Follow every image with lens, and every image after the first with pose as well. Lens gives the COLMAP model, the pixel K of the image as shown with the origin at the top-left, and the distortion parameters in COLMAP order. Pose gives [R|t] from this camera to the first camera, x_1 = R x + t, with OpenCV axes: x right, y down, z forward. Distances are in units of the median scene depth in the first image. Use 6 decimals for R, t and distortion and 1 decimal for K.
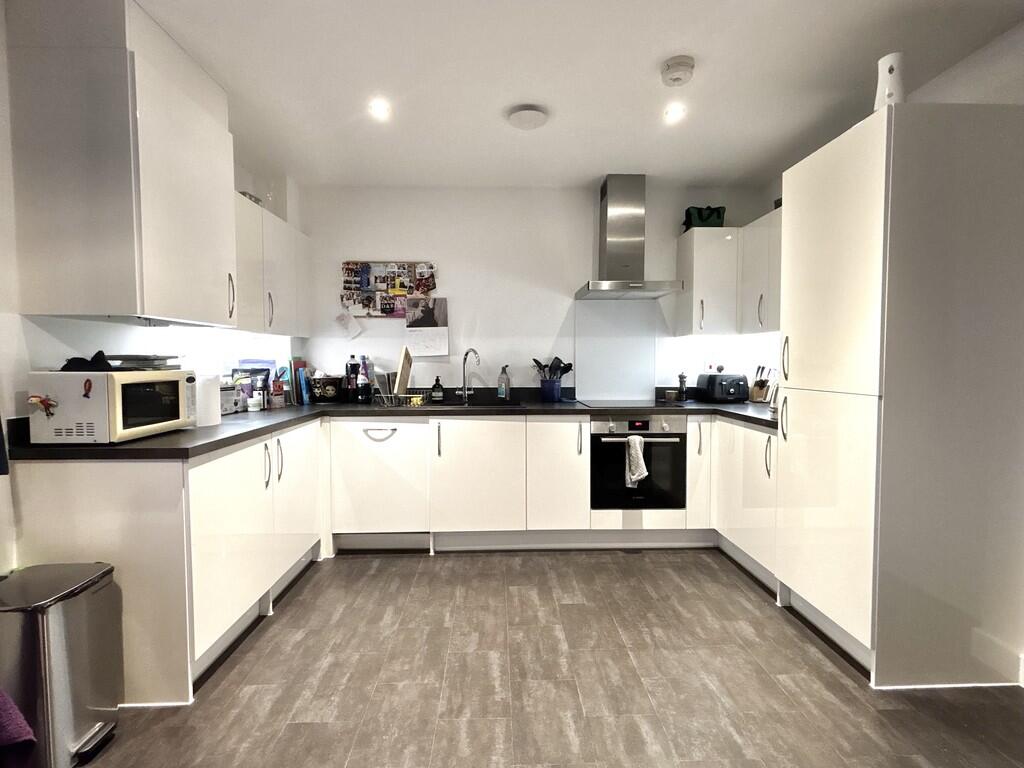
lens RADIAL K [[475.7, 0, 511.8], [0, 475.7, 383.2], [0, 0, 1]] dist [0.001110, -0.002373]
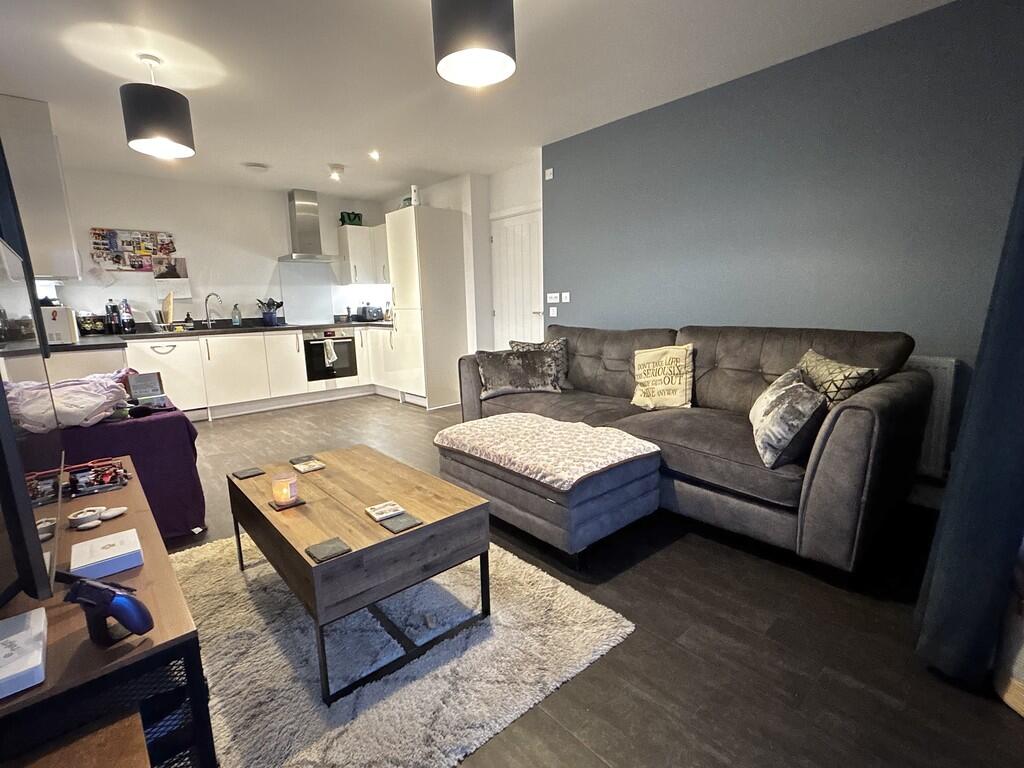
lens RADIAL K [[482.4, 0, 513.6], [0, 482.4, 387.6], [0, 0, 1]] dist [-0.005137, -0.002065]
pose [[0.768176, -0.129691, 0.626965, -0.394864], [0.051597, 0.988624, 0.141284, 0.066149], [-0.638156, -0.076181, 0.766129, -0.940080]]
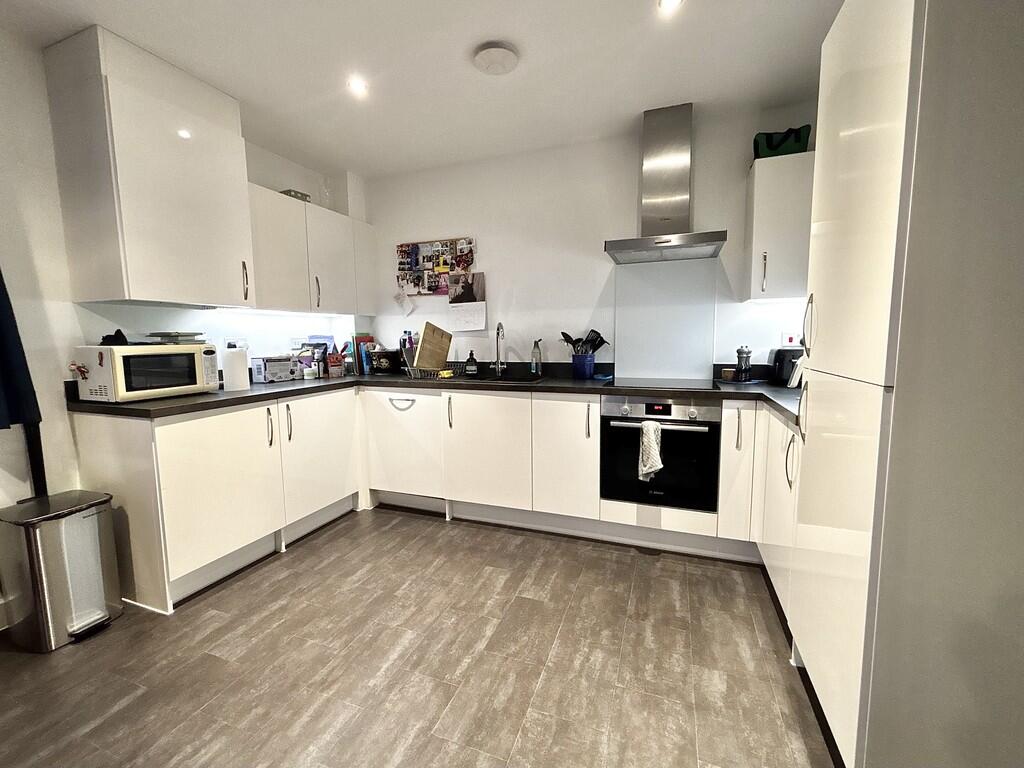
lens RADIAL K [[432.4, 0, 510.4], [0, 432.4, 383.4], [0, 0, 1]] dist [-0.000882, 0.001065]
pose [[0.924126, 0.032790, -0.380679, 0.315385], [-0.009158, 0.997925, 0.063725, -0.004119], [0.381979, -0.055403, 0.922509, 0.188866]]
